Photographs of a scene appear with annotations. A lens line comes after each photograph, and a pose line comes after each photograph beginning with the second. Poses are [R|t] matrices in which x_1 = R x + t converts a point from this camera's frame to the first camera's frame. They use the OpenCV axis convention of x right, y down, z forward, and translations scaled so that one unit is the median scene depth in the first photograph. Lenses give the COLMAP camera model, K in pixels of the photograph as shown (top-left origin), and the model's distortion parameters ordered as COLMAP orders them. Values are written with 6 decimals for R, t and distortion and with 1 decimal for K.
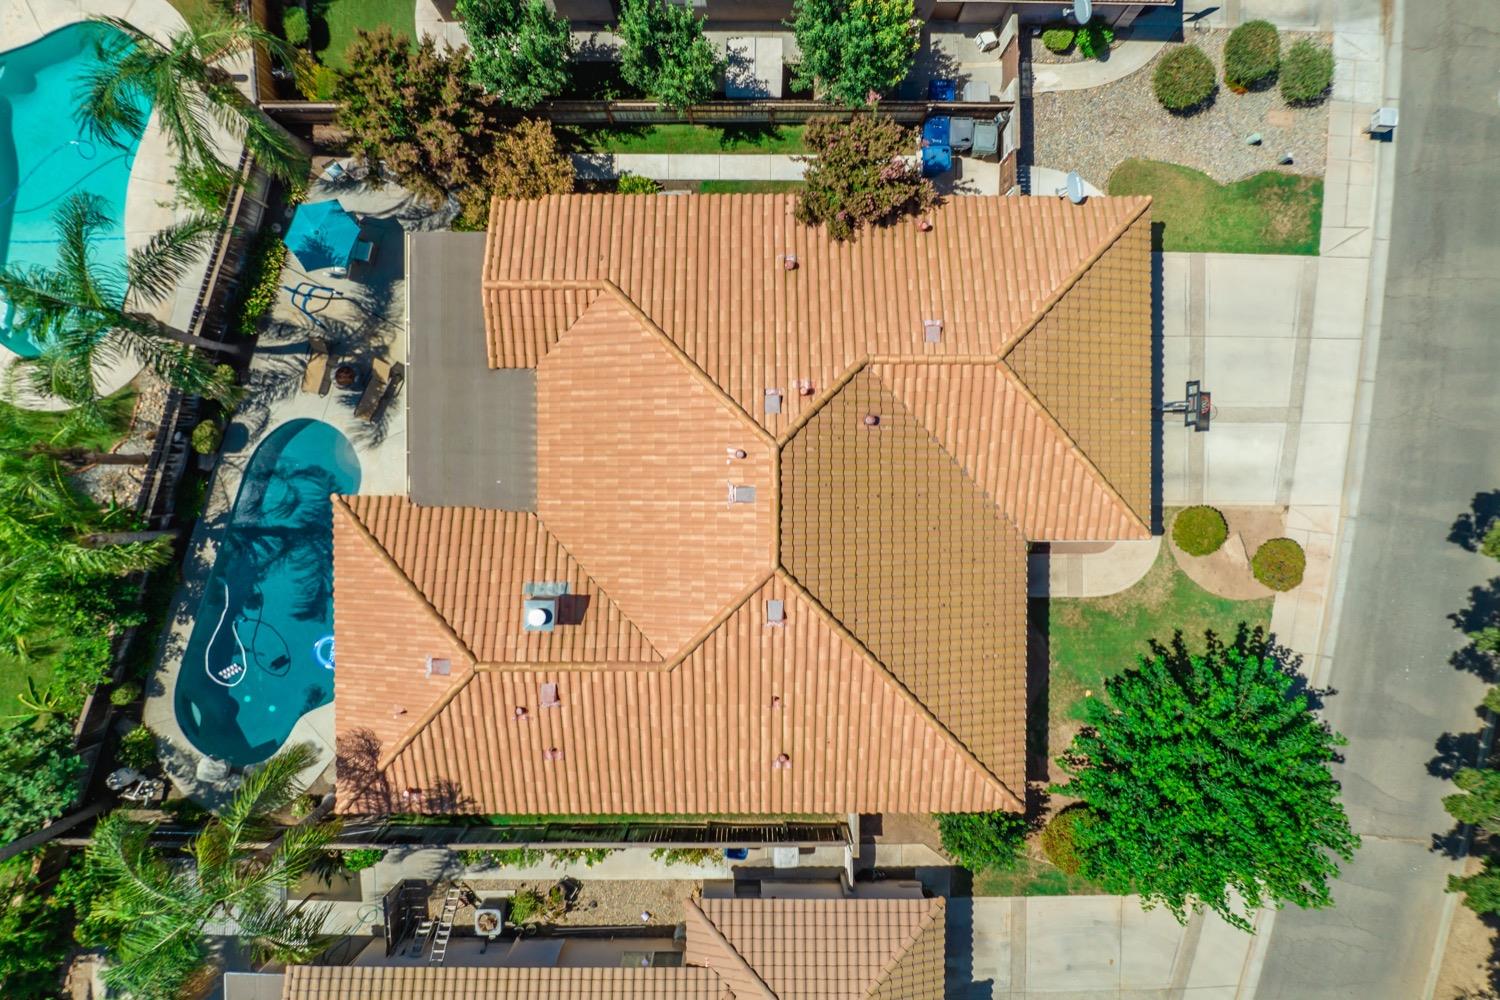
lens RADIAL K [[1066.7, 0, 745.8], [0, 1066.7, 497.9], [0, 0, 1]] dist [-0.003695, -0.038702]
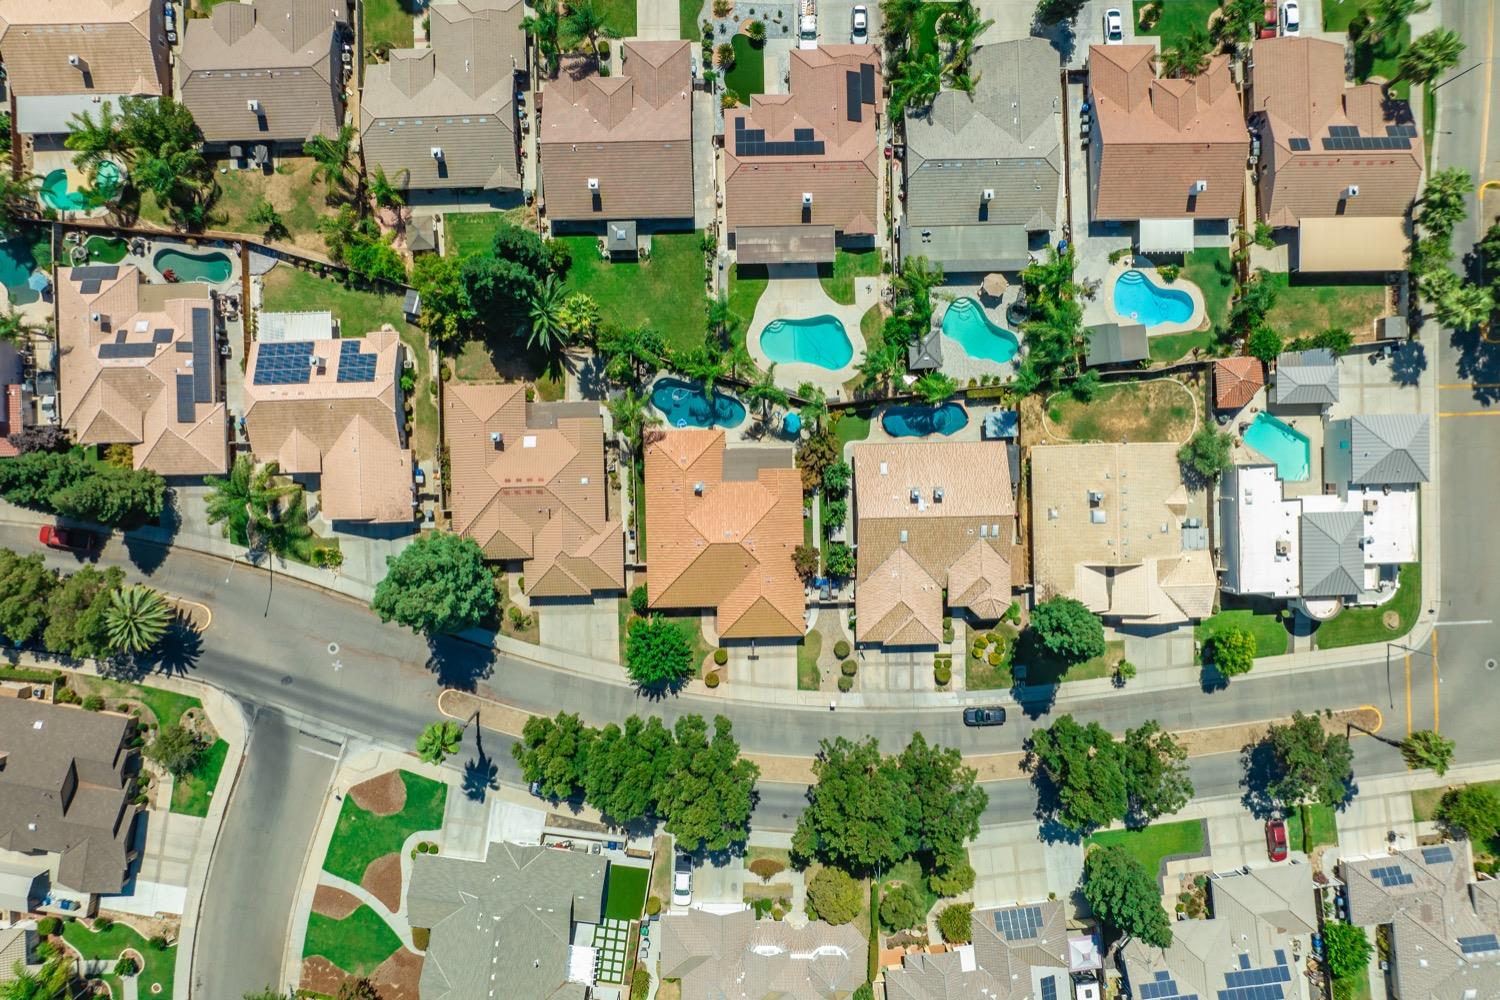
lens RADIAL K [[1066.7, 0, 745.8], [0, 1066.7, 497.9], [0, 0, 1]] dist [-0.003695, -0.038702]
pose [[0.021825, 0.999556, 0.020303, -0.196973], [-0.999709, 0.022027, -0.009821, -0.032175], [-0.010264, -0.020083, 0.999746, -2.686149]]
